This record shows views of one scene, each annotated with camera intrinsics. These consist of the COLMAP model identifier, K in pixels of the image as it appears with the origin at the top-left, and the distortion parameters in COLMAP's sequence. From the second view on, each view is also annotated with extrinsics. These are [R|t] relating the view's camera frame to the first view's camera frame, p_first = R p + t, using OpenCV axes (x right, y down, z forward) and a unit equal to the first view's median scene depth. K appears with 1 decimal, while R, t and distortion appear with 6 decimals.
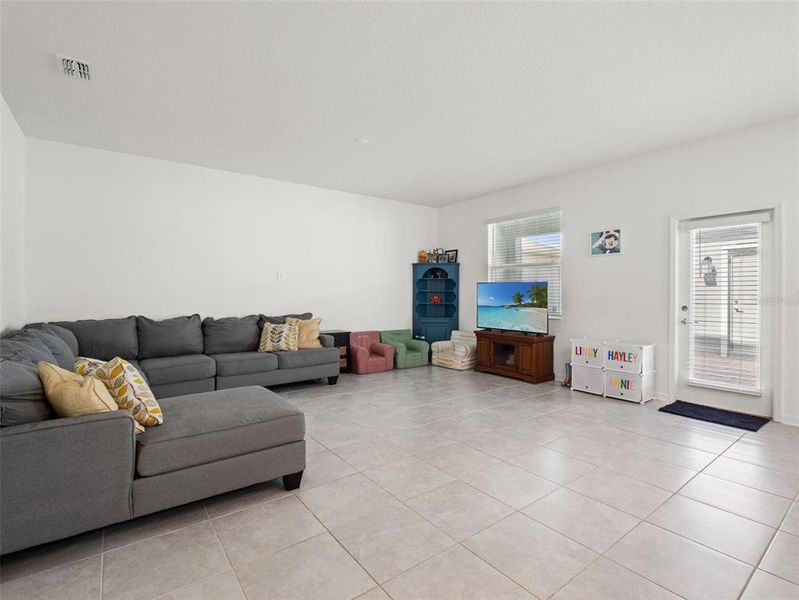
lens RADIAL K [[389.2, 0, 399.5], [0, 389.2, 300.0], [0, 0, 1]] dist [-0.005526, -0.000604]
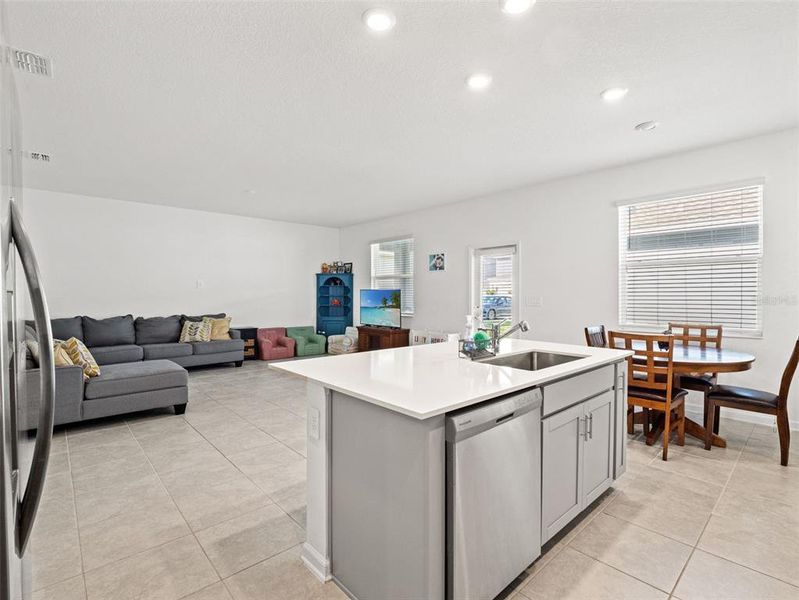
lens RADIAL K [[389.2, 0, 399.5], [0, 389.2, 300.0], [0, 0, 1]] dist [-0.005526, -0.000604]
pose [[0.995107, -0.003262, 0.098749, 0.223405], [0.003474, 0.999992, -0.001973, -0.007092], [-0.098742, 0.002307, 0.995110, -0.347546]]
